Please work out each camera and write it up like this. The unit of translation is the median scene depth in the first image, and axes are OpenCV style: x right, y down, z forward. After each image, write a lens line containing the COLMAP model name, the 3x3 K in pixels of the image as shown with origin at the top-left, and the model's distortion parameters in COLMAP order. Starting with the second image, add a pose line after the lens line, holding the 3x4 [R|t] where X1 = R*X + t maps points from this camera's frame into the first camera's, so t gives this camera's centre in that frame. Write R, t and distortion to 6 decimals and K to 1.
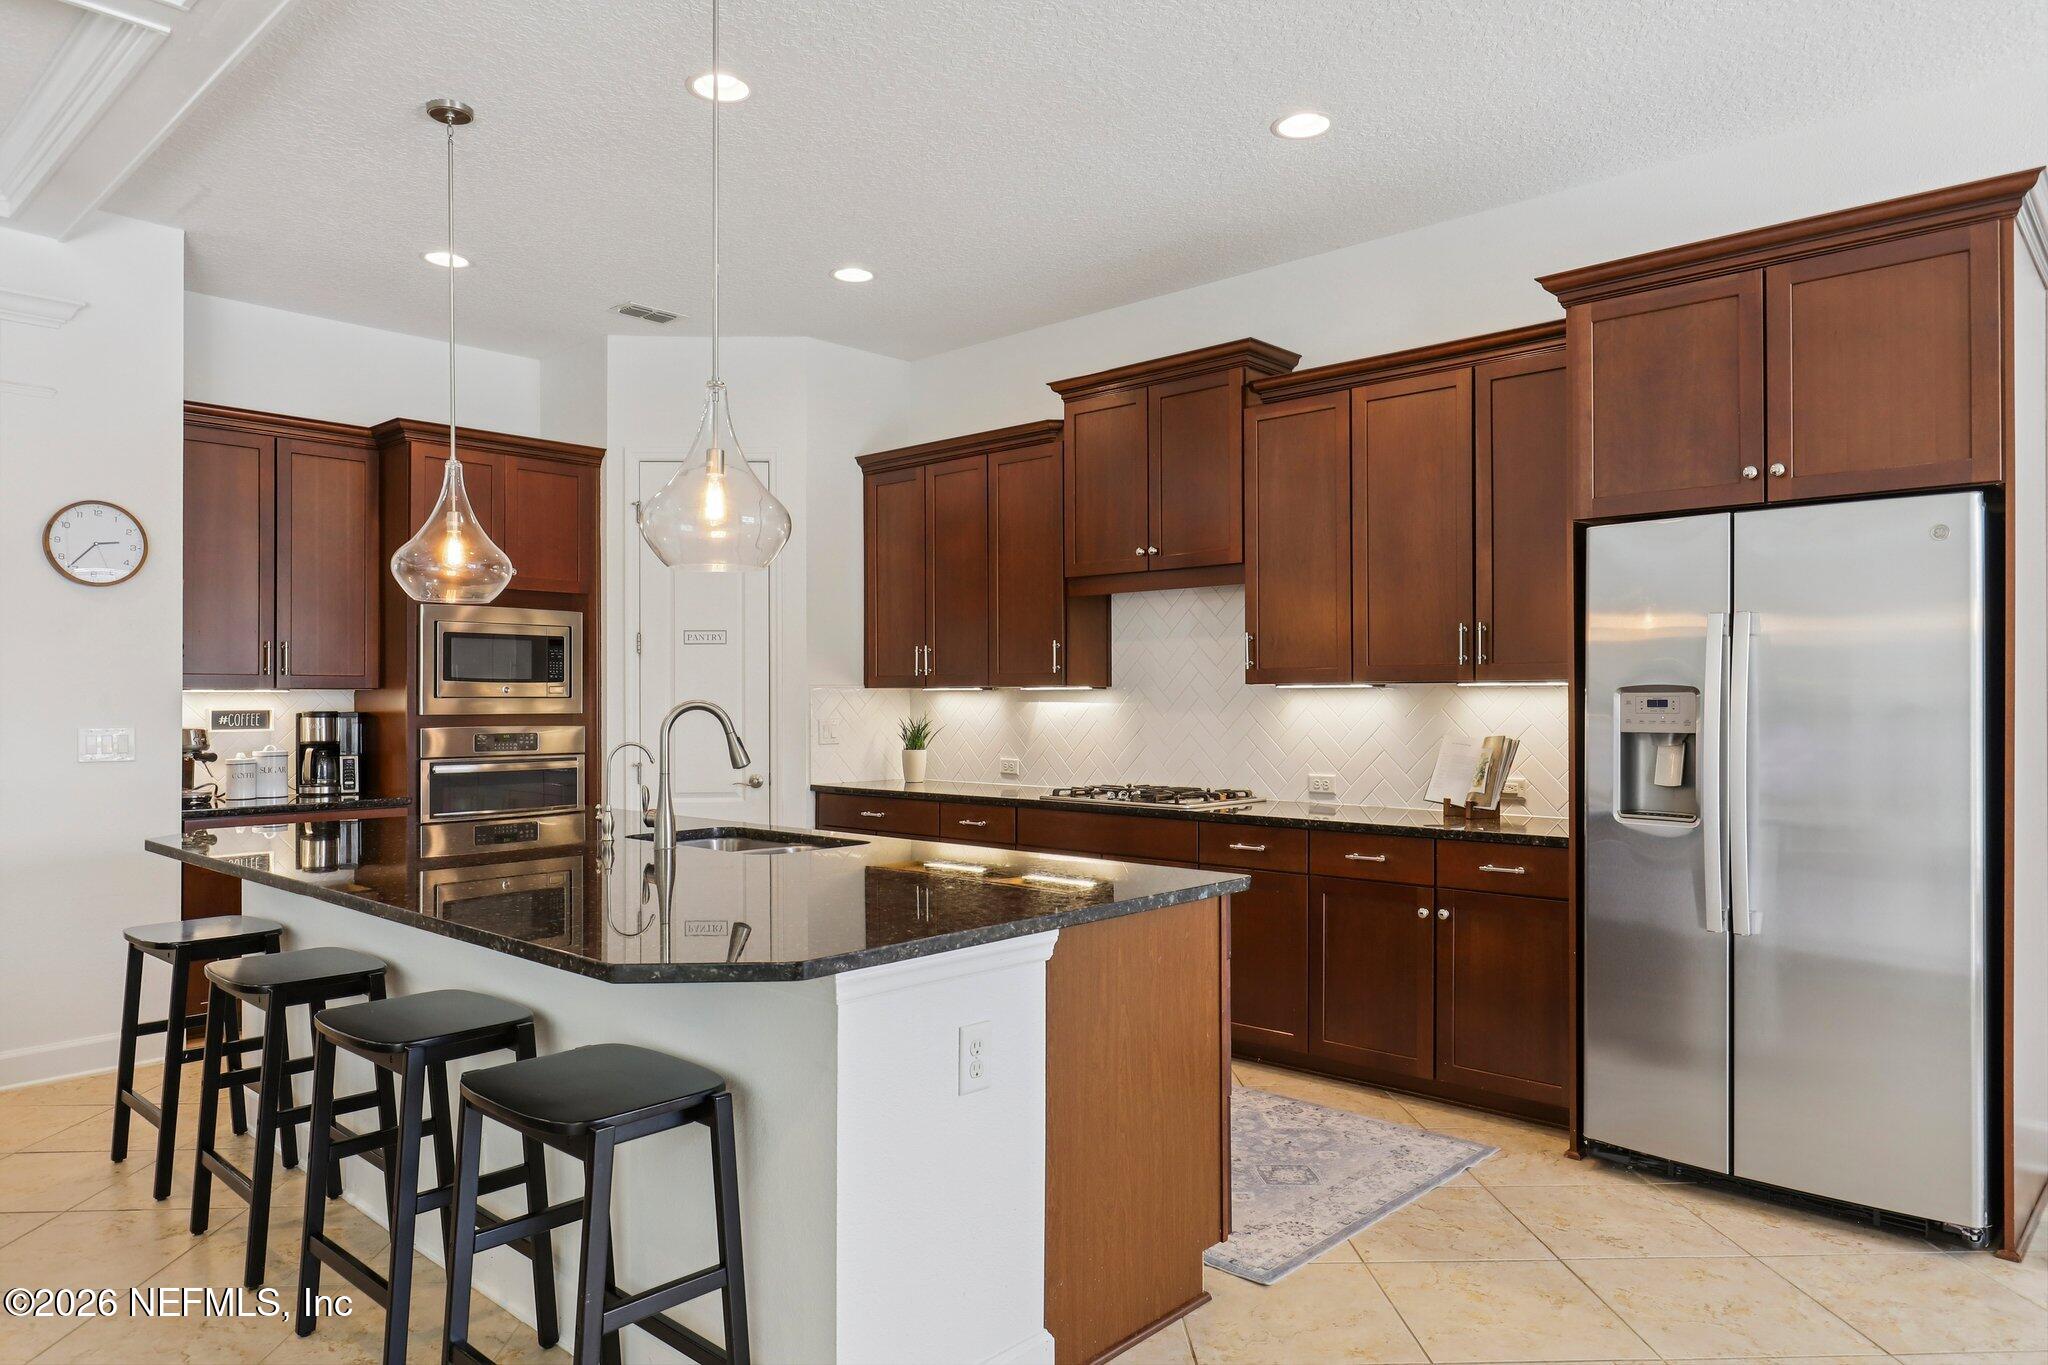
lens RADIAL K [[1299.4, 0, 1029.3], [0, 1299.4, 693.2], [0, 0, 1]] dist [-0.004611, -0.002225]
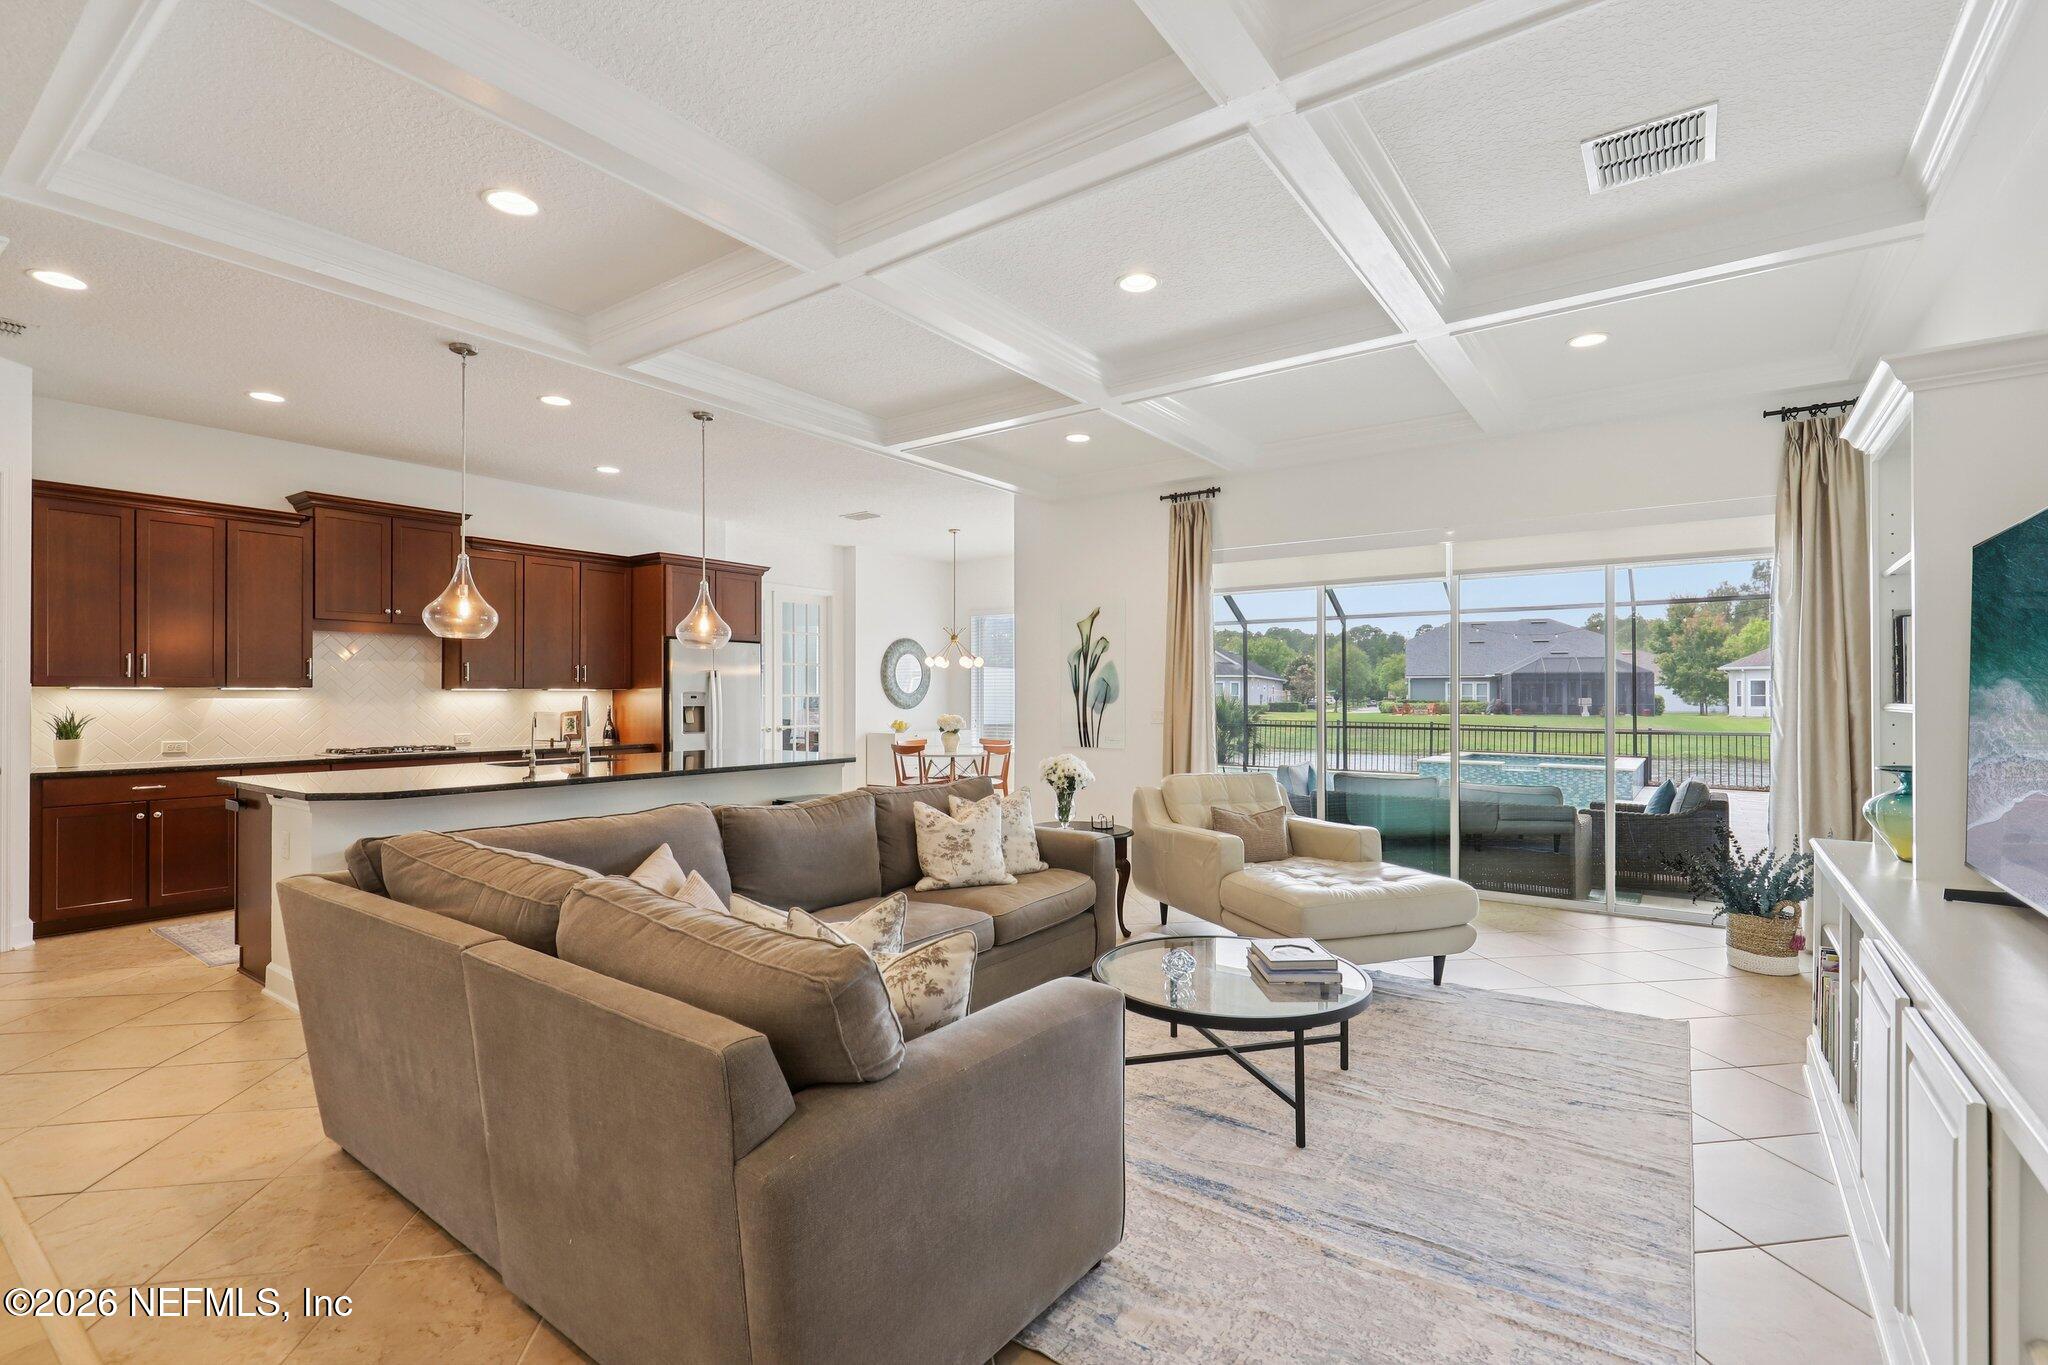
lens RADIAL K [[926.7, 0, 1045.9], [0, 926.7, 688.1], [0, 0, 1]] dist [-0.008420, 0.000102]
pose [[-0.134234, 0.009354, 0.990906, -1.172418], [-0.002750, 0.999948, -0.009812, 0.003516], [-0.990946, -0.004042, -0.134201, 0.272679]]
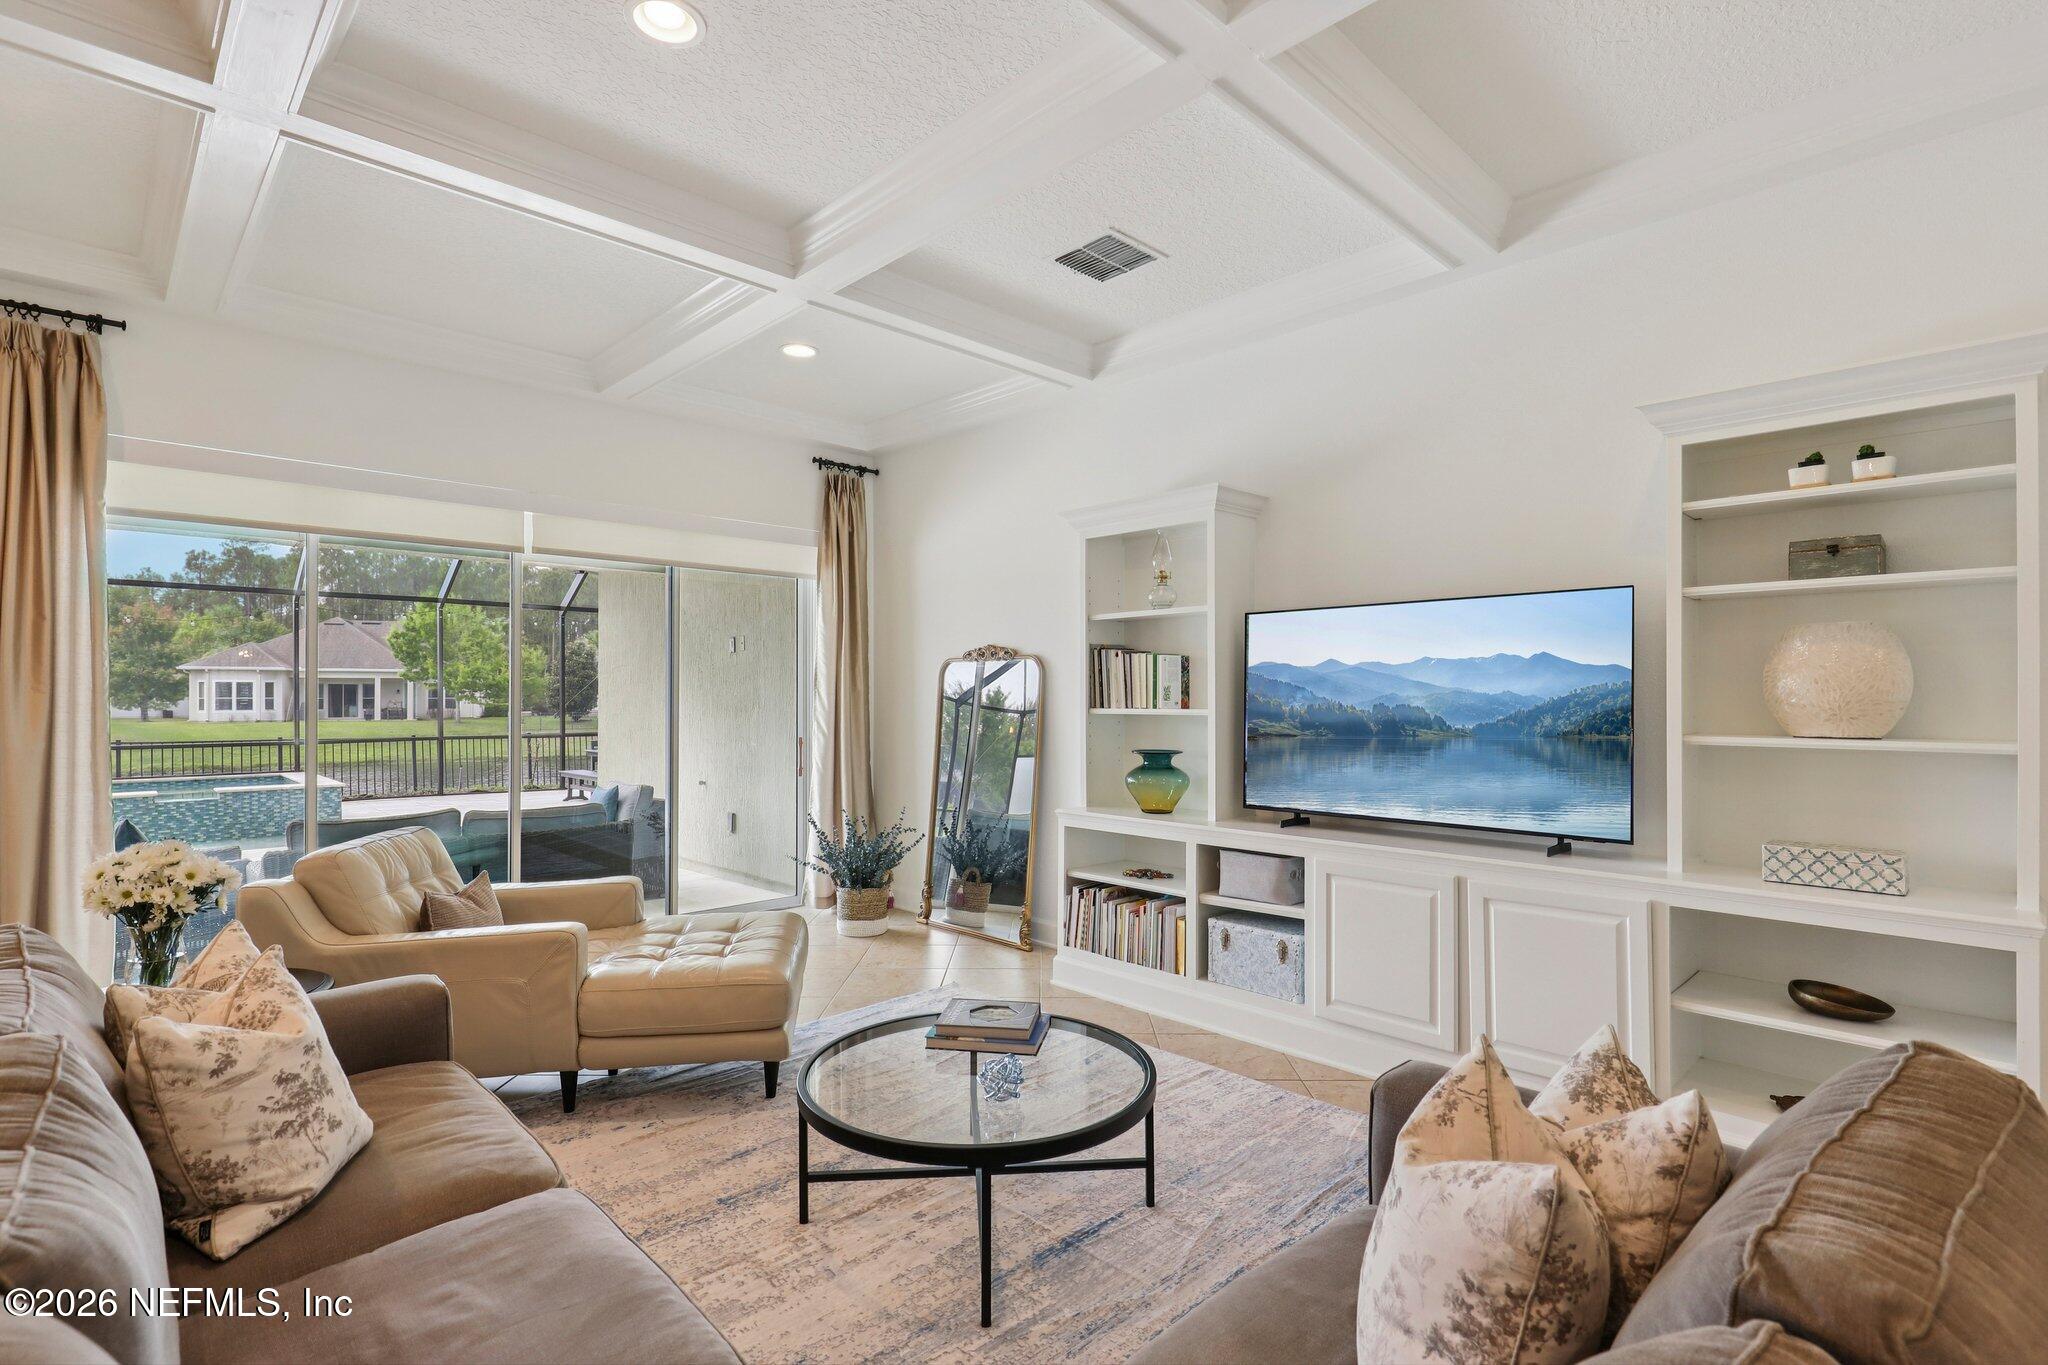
lens RADIAL K [[966.3, 0, 1024.8], [0, 966.3, 689.8], [0, 0, 1]] dist [0.000896, -0.000343]
pose [[-0.998531, 0.002068, 0.054138, -0.686602], [0.001492, 0.999942, -0.010681, -0.001279], [-0.054157, -0.010585, -0.998476, 0.531373]]
